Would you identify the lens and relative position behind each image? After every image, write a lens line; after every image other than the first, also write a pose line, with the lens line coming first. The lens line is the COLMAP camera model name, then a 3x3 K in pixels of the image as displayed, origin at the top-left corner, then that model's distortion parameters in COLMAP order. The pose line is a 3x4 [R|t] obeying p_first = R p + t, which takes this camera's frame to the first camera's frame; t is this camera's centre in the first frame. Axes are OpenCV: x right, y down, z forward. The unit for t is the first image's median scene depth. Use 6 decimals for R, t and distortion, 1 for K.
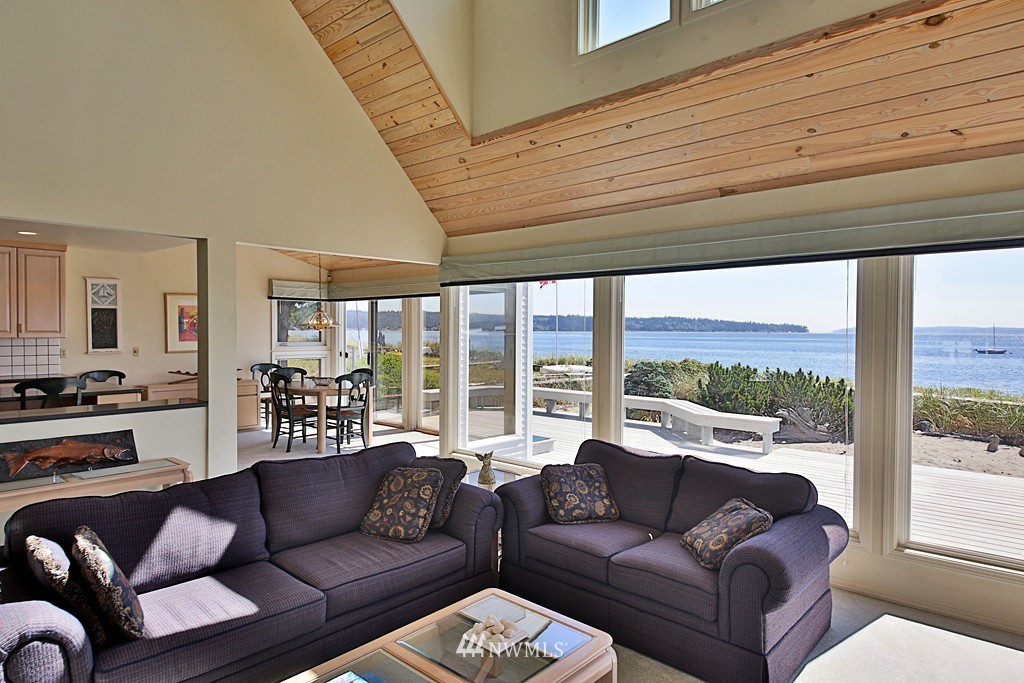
lens RADIAL K [[610.1, 0, 511.6], [0, 610.1, 334.3], [0, 0, 1]] dist [0.021860, -0.001731]
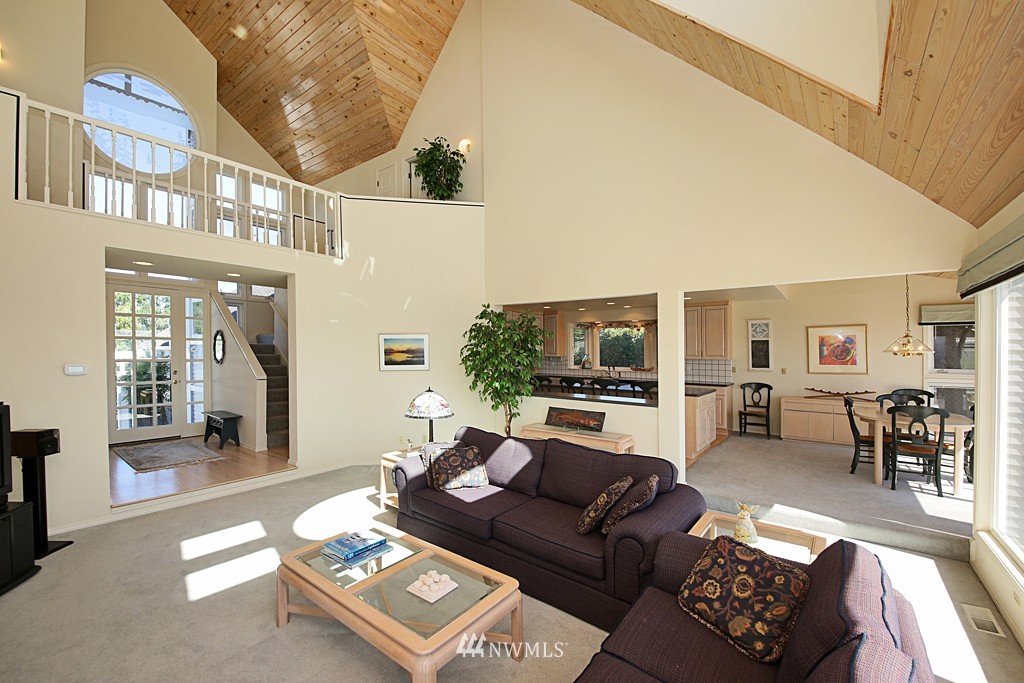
lens RADIAL K [[420.3, 0, 512.1], [0, 420.3, 339.0], [0, 0, 1]] dist [0.001240, 0.000008]
pose [[0.078930, -0.032238, -0.996359, 0.285457], [-0.015769, 0.999312, -0.033583, -0.002408], [0.996755, 0.018363, 0.078367, 0.350823]]
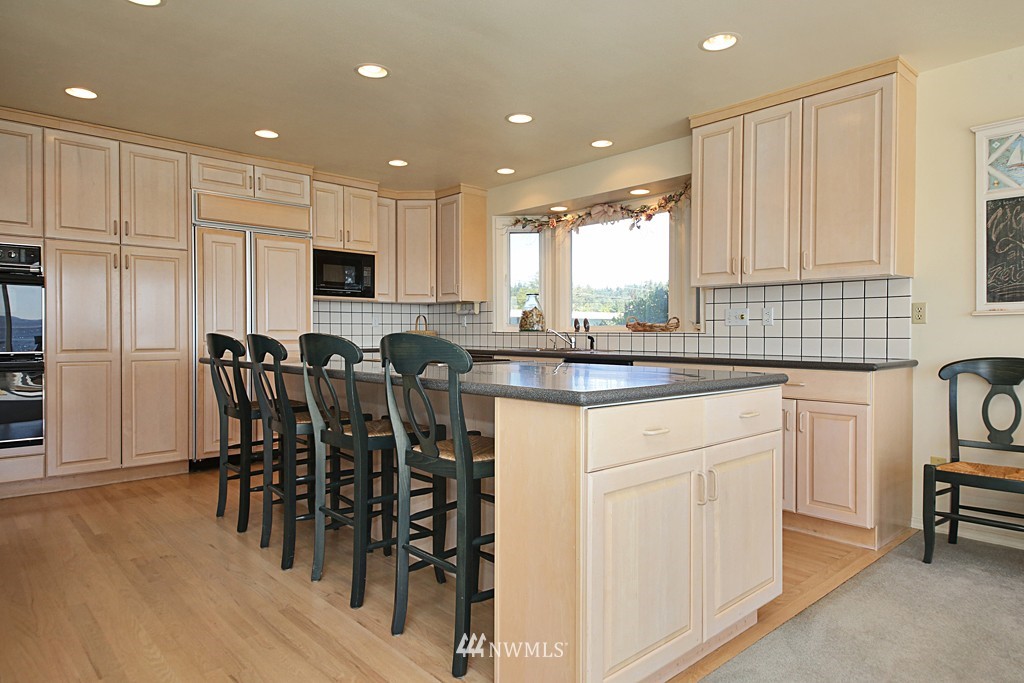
lens RADIAL K [[637.3, 0, 515.1], [0, 637.3, 339.1], [0, 0, 1]] dist [0.006477, -0.000129]
pose [[-0.092960, 0.007435, -0.995642, -0.244033], [-0.007860, 0.999935, 0.008201, 0.046629], [0.995639, 0.008588, -0.092896, 0.744967]]
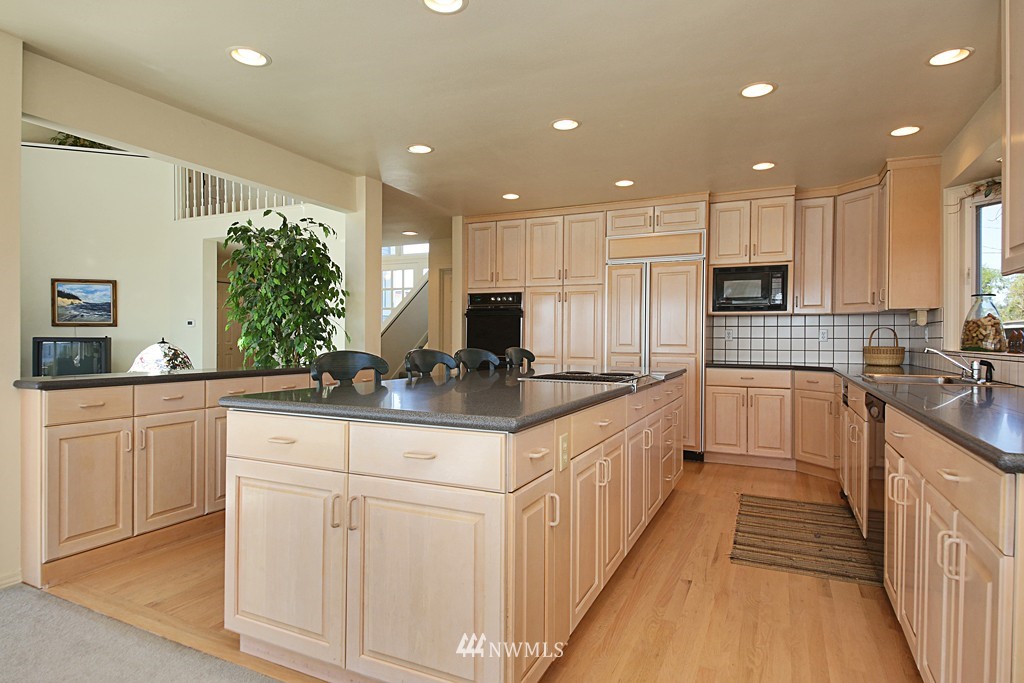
lens RADIAL K [[580.9, 0, 512.5], [0, 580.9, 343.9], [0, 0, 1]] dist [-0.000958, -0.001089]
pose [[-0.972502, -0.008406, -0.232744, -0.526055], [-0.012458, 0.999795, 0.015946, 0.036127], [0.232562, 0.018407, -0.972407, 1.056308]]
